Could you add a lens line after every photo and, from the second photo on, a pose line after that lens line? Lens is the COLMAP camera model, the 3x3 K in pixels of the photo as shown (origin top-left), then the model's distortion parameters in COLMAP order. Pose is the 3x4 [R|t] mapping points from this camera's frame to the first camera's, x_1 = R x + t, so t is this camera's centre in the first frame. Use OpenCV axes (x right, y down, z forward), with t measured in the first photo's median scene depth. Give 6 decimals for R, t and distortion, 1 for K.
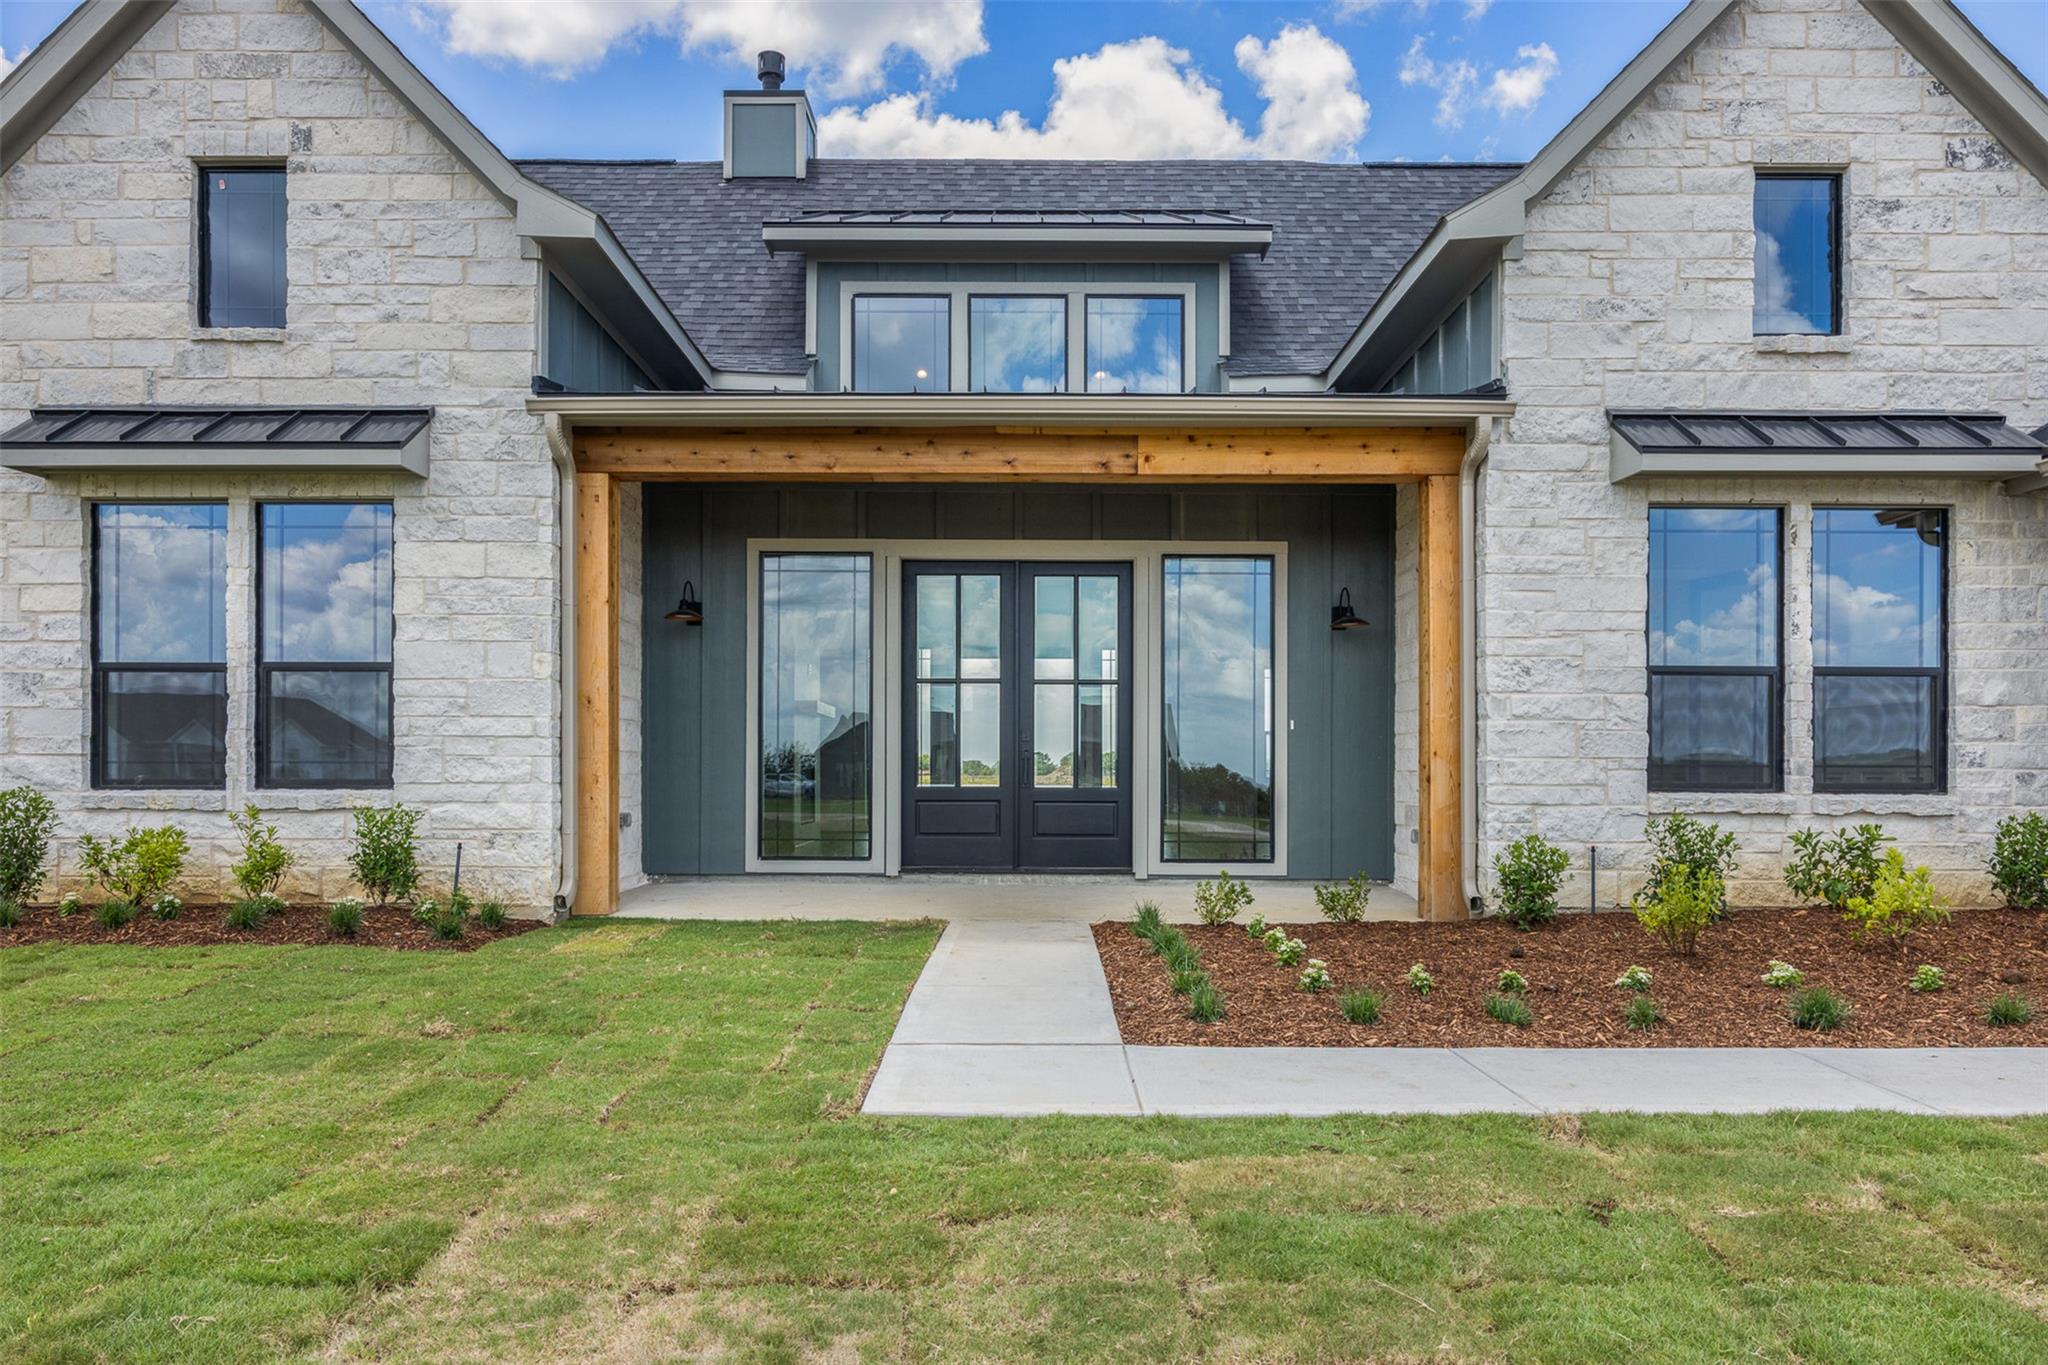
lens RADIAL K [[2789.5, 0, 1017.4], [0, 2789.5, 686.5], [0, 0, 1]] dist [0.018952, 0.000000]
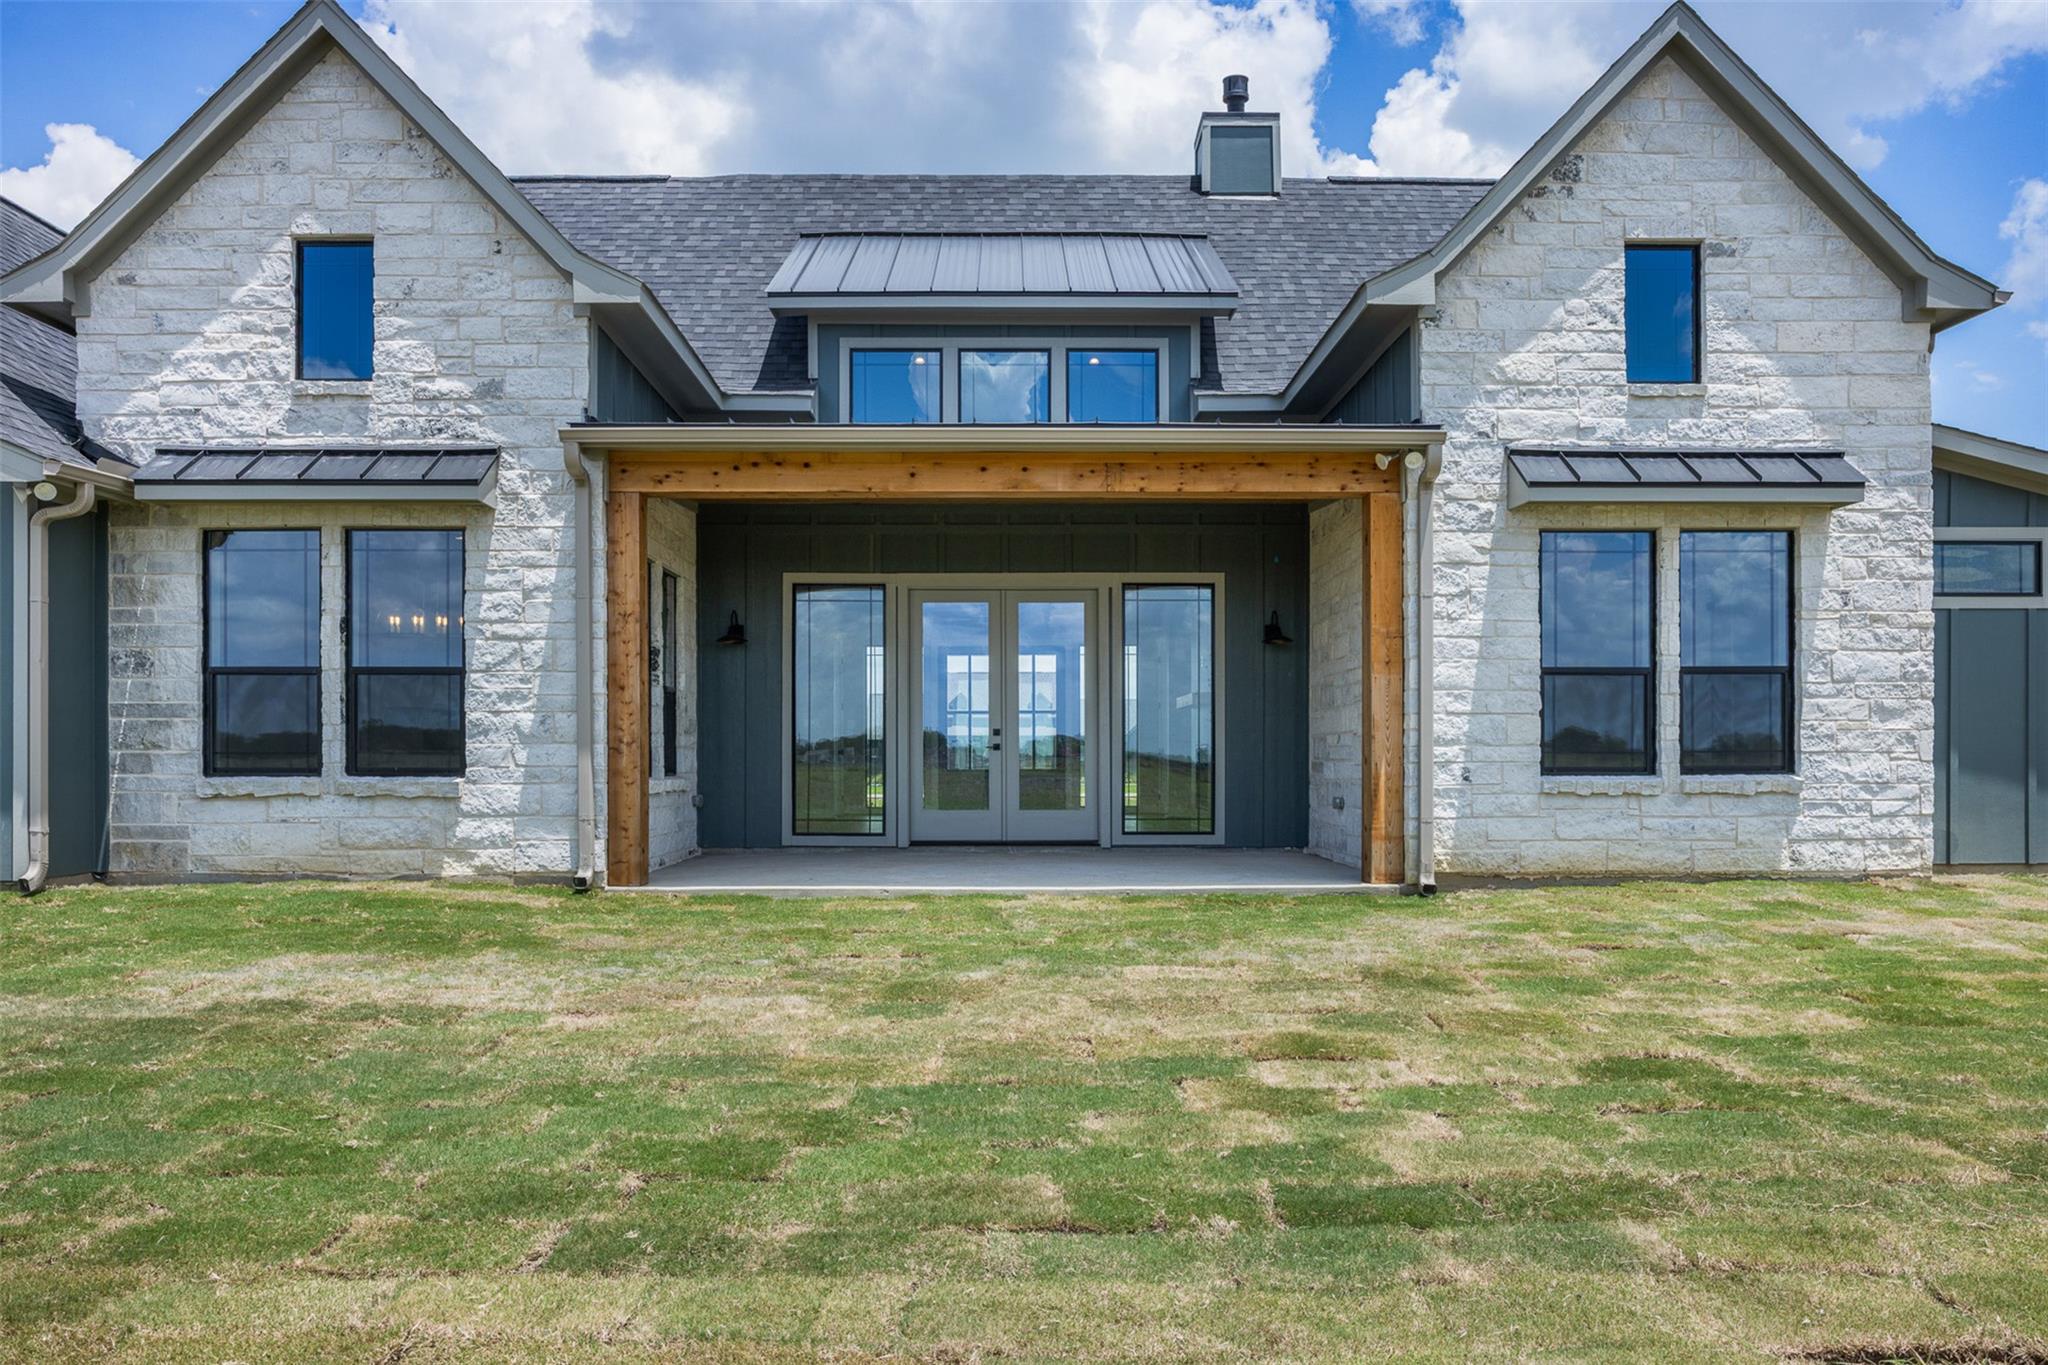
lens RADIAL K [[2769.7, 0, 1026.0], [0, 2769.7, 672.6], [0, 0, 1]] dist [-0.216101, 0.000000]
pose [[0.999934, -0.003529, 0.010892, -0.002238], [0.003515, 0.999993, 0.001284, -0.007073], [-0.010896, -0.001245, 0.999940, -0.140893]]
